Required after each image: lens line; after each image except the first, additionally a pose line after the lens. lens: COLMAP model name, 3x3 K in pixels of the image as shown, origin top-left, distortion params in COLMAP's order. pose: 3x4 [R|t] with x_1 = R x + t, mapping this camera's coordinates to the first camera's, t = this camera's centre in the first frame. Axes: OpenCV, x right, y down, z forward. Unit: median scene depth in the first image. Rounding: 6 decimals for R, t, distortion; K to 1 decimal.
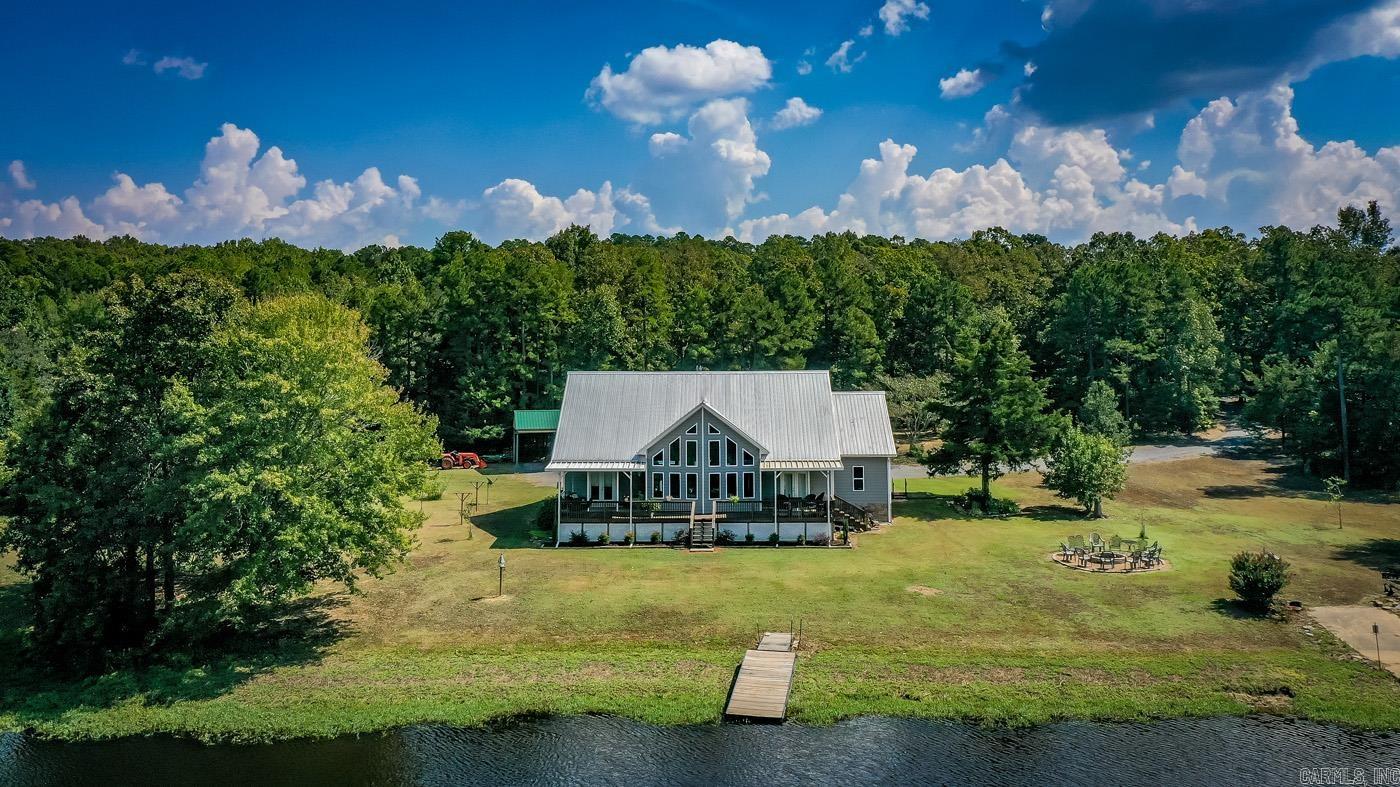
lens RADIAL K [[1100.4, 0, 699.8], [0, 1100.4, 389.6], [0, 0, 1]] dist [0.010065, 0.001581]
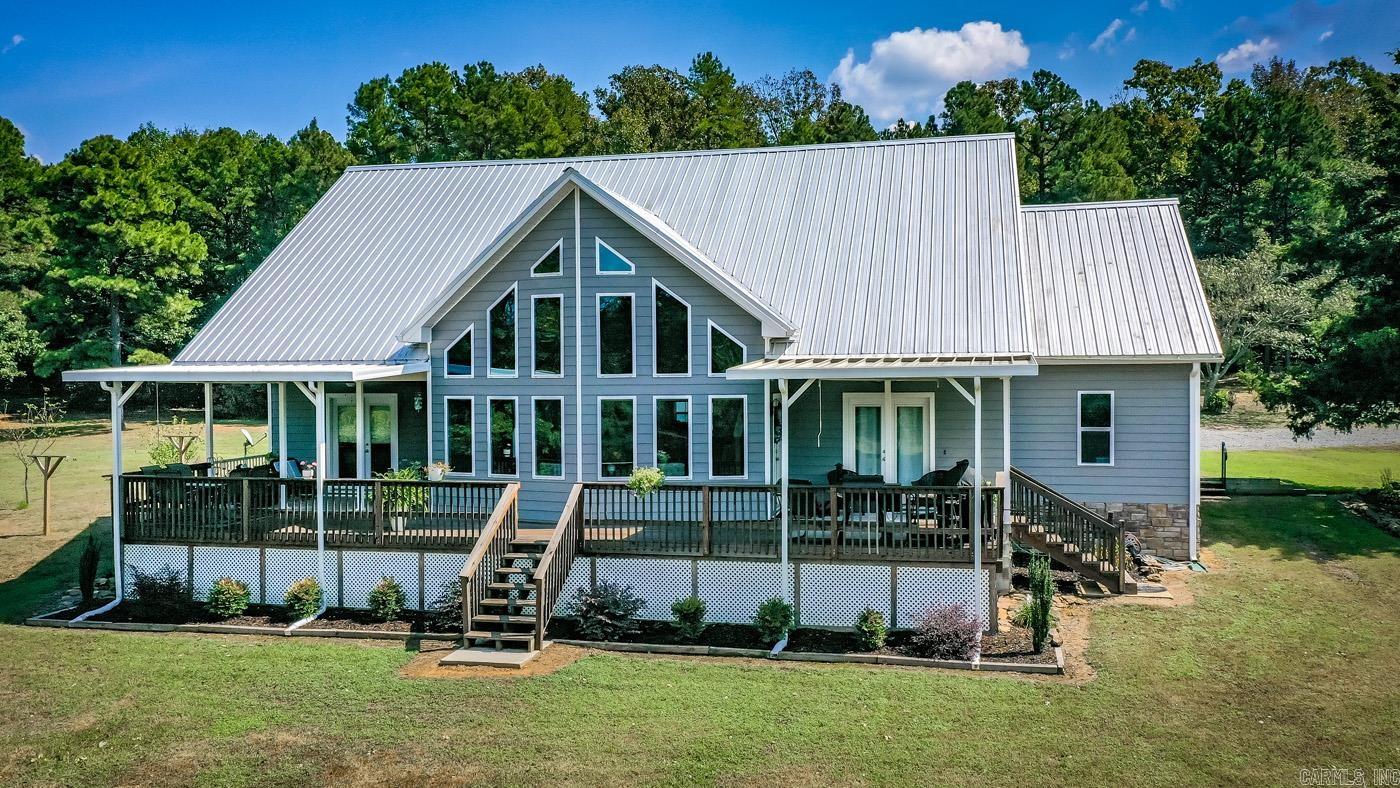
lens RADIAL K [[1100.4, 0, 696.7], [0, 1100.4, 403.2], [0, 0, 1]] dist [0.010065, 0.001581]
pose [[0.977488, 0.001548, -0.210984, 0.103240], [0.001401, 0.999903, 0.013826, 0.073289], [0.210985, -0.013810, 0.977392, 0.693422]]
